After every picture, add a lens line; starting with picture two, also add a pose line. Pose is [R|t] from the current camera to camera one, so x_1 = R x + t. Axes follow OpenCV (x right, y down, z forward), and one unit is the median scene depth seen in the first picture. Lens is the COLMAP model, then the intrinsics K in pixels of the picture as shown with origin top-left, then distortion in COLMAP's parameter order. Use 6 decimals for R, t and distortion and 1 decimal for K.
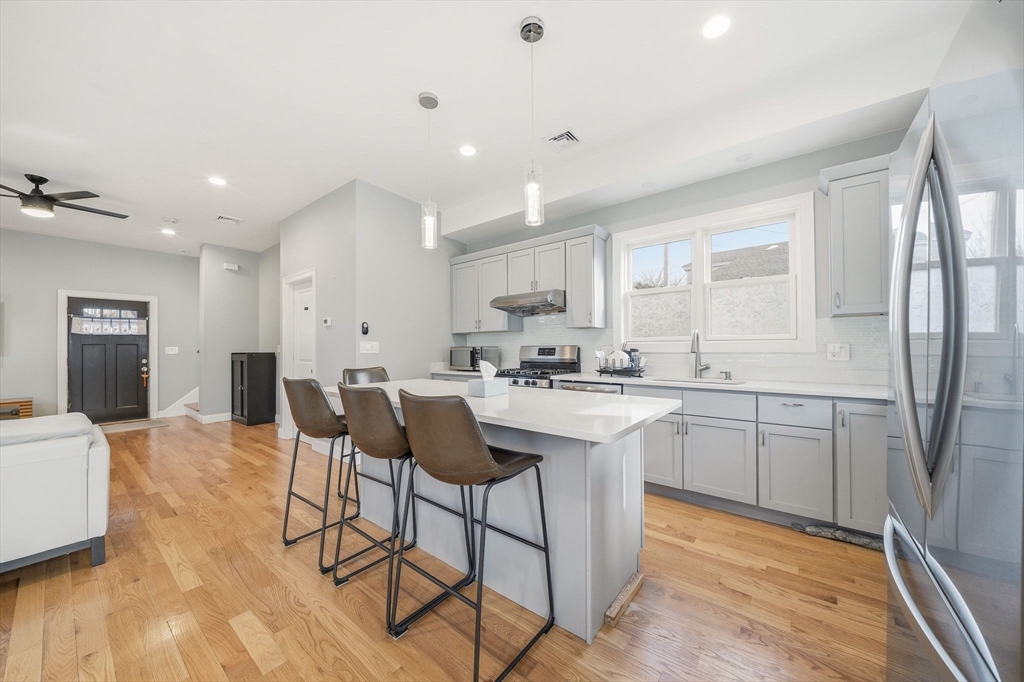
lens RADIAL K [[356.4, 0, 511.1], [0, 356.4, 345.6], [0, 0, 1]] dist [0.004546, -0.003929]
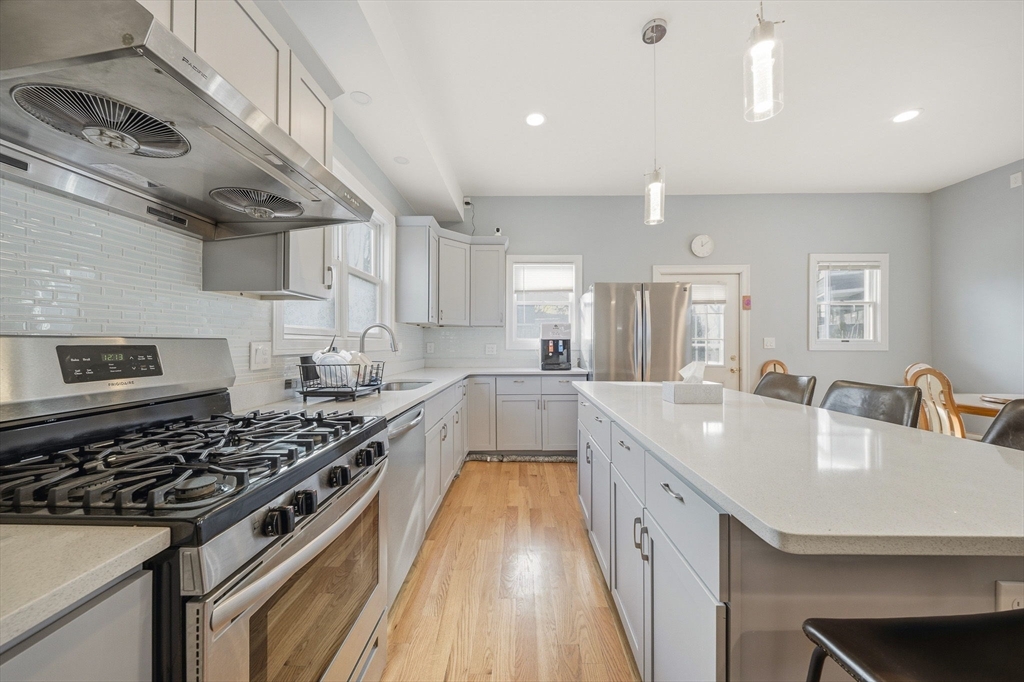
lens RADIAL K [[356.4, 0, 513.6], [0, 356.4, 341.8], [0, 0, 1]] dist [0.004546, -0.003929]
pose [[-0.600713, 0.011613, 0.799380, -0.276698], [-0.002762, 0.999858, -0.016601, 0.008338], [-0.799460, -0.012181, -0.600596, 1.063708]]
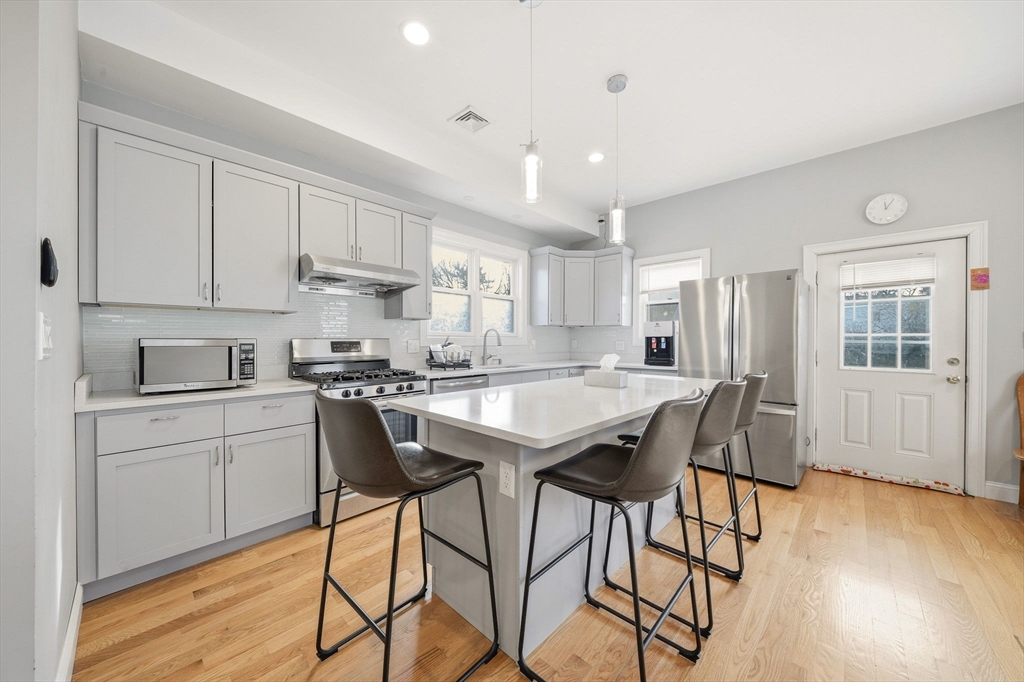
lens RADIAL K [[356.4, 0, 514.5], [0, 356.4, 340.8], [0, 0, 1]] dist [0.004546, -0.003929]
pose [[0.093277, 0.006168, 0.995621, -0.664816], [-0.009304, 0.999943, -0.005323, 0.006957], [-0.995597, -0.008767, 0.093329, 0.680555]]
